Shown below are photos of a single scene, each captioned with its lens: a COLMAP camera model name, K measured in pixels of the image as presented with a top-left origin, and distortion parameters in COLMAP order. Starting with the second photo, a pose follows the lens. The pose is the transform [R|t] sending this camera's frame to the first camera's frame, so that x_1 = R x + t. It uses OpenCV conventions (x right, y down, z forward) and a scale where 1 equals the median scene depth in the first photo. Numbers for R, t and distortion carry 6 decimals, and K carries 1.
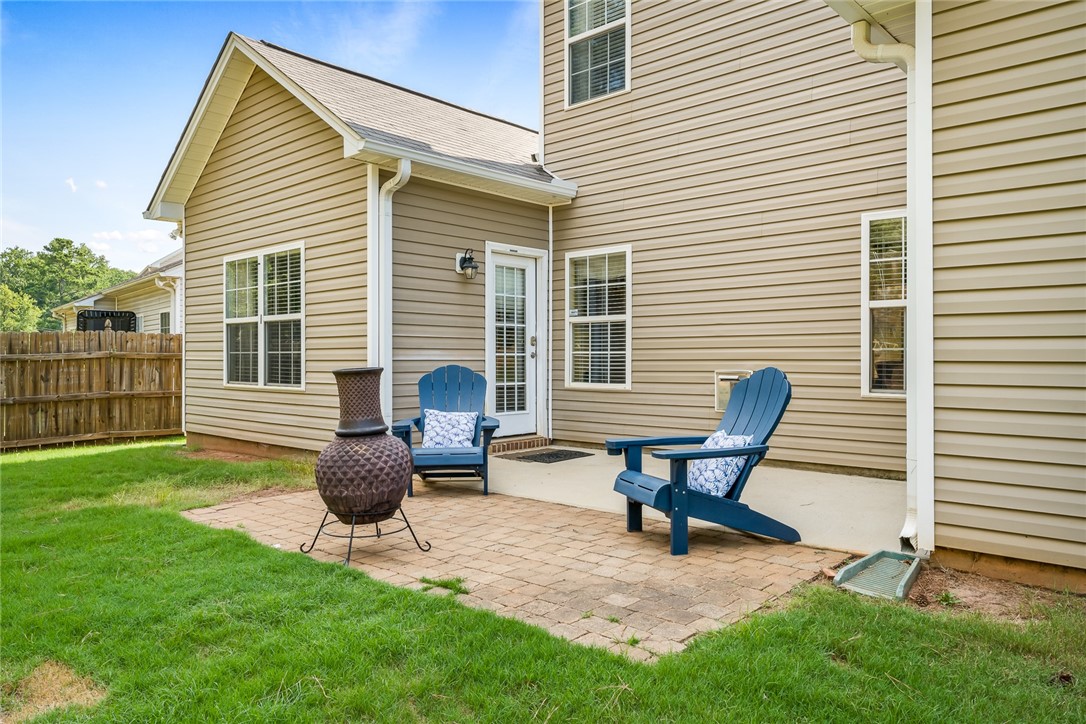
lens RADIAL K [[772.1, 0, 542.9], [0, 772.1, 360.5], [0, 0, 1]] dist [-0.004797, -0.000147]
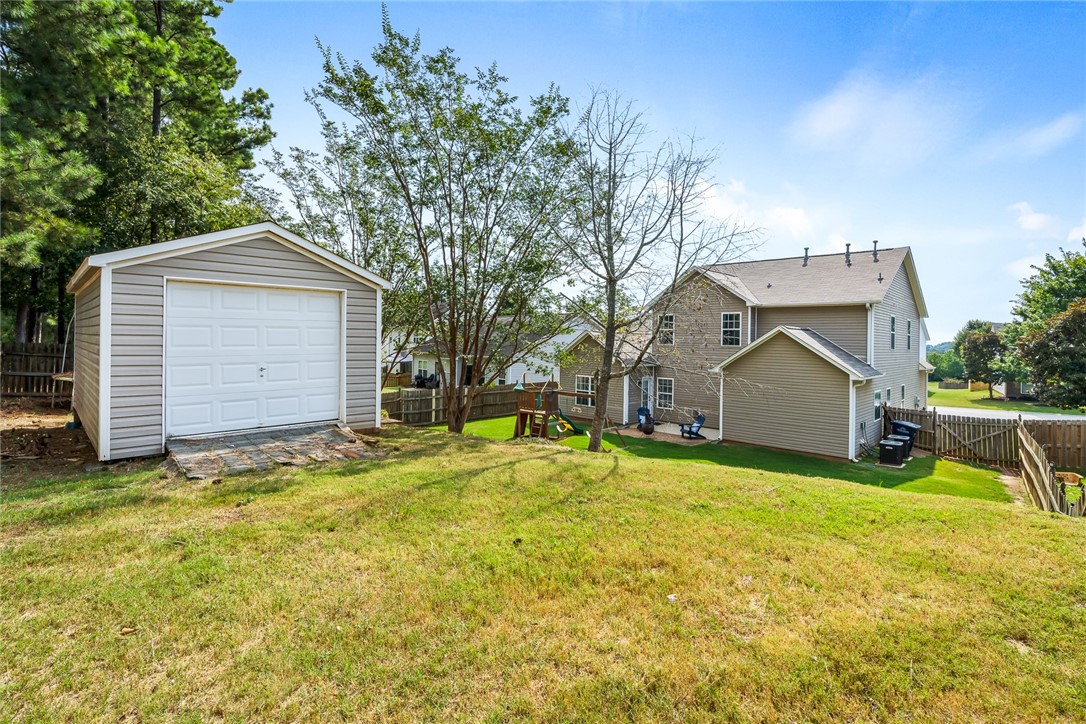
lens RADIAL K [[488.3, 0, 534.5], [0, 488.3, 351.4], [0, 0, 1]] dist [-0.009056, 0.001493]
pose [[0.998185, 0.016839, -0.057823, -0.530908], [-0.016623, 0.999853, 0.004224, -0.298489], [0.057886, -0.003255, 0.998318, -1.890408]]
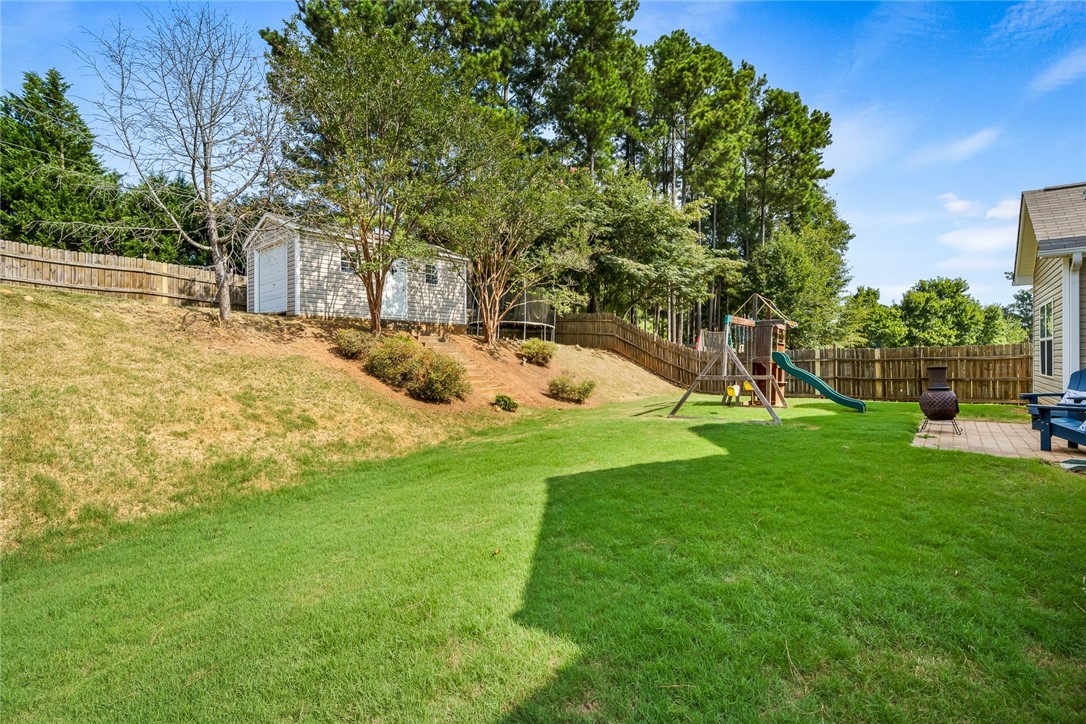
lens RADIAL K [[488.3, 0, 536.7], [0, 488.3, 363.1], [0, 0, 1]] dist [-0.009056, 0.001493]
pose [[0.032291, 0.013778, -0.999384, 0.745262], [0.003416, 0.999898, 0.013895, -0.017227], [0.999473, -0.003863, 0.032241, -0.242326]]
